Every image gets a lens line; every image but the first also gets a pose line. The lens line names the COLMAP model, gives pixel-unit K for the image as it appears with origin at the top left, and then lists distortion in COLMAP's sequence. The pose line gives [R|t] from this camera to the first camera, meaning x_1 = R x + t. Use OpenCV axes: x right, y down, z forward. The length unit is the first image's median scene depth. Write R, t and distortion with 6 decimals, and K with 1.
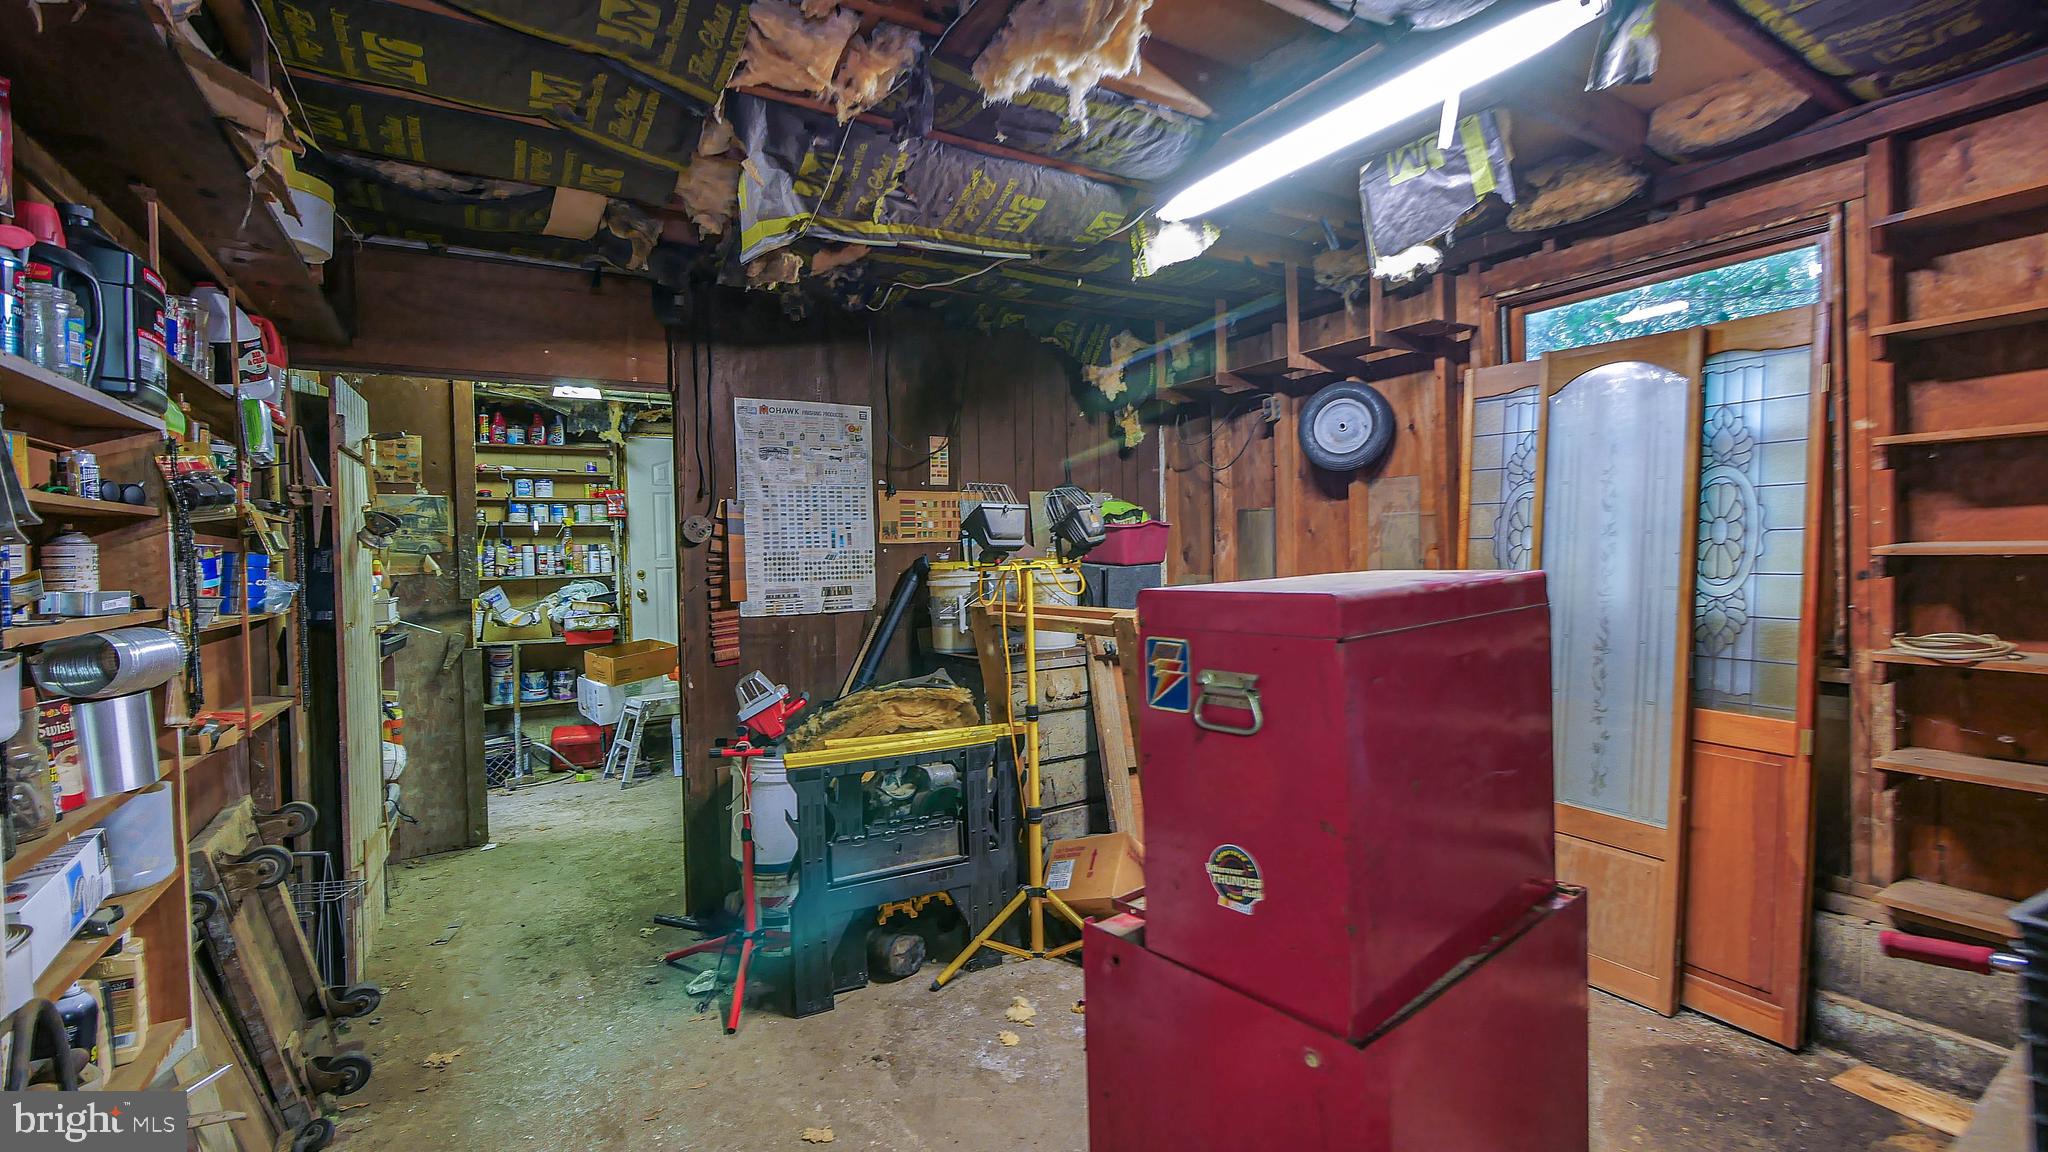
lens RADIAL K [[870.6, 0, 1018.9], [0, 870.6, 559.6], [0, 0, 1]] dist [-0.002935, -0.000453]
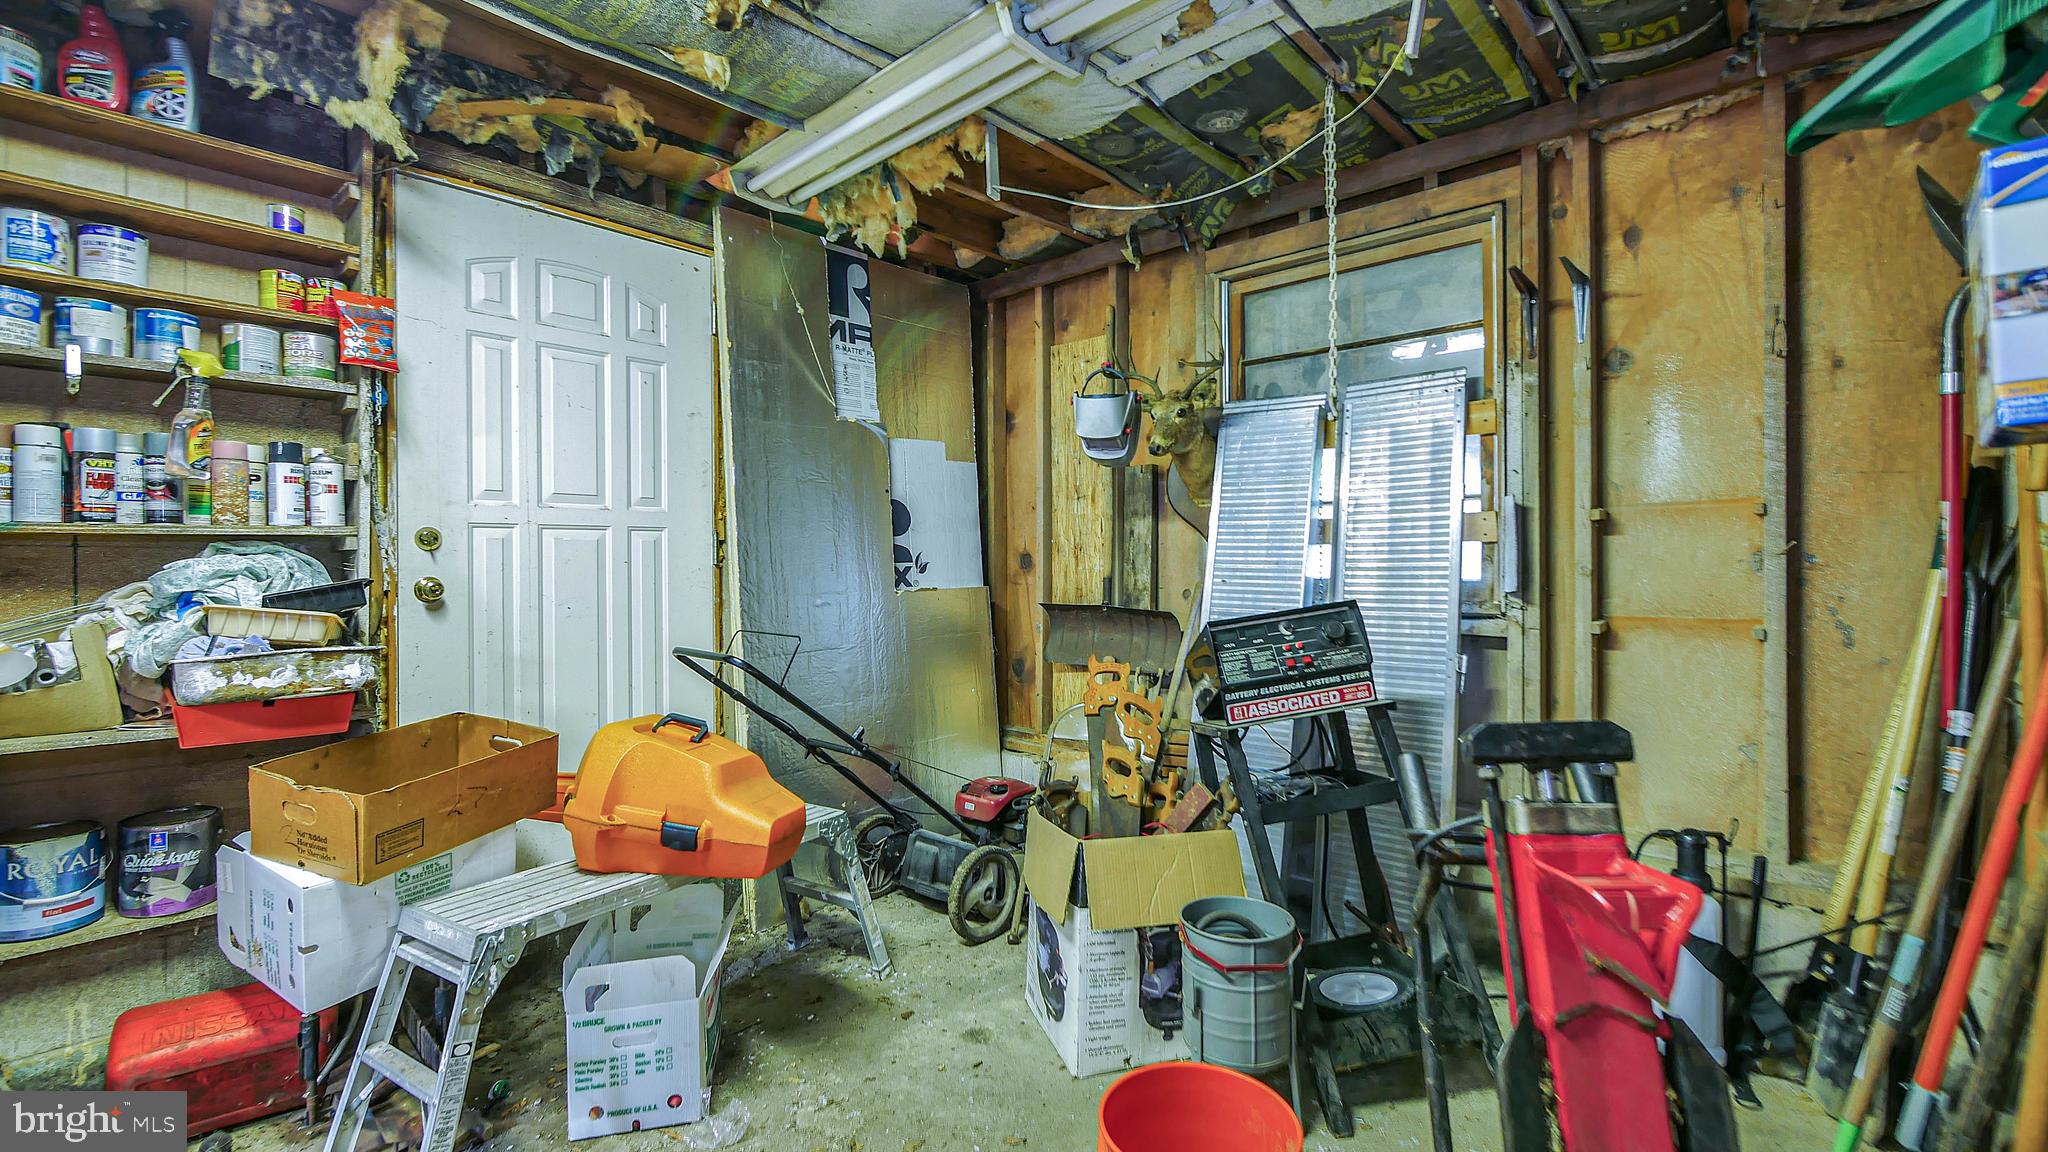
lens RADIAL K [[870.6, 0, 1018.9], [0, 870.6, 559.6], [0, 0, 1]] dist [-0.002935, -0.000453]
pose [[0.960331, 0.022310, 0.277969, -0.311599], [-0.017493, 0.999651, -0.019796, 0.031147], [-0.278314, 0.014148, 0.960386, 0.602103]]
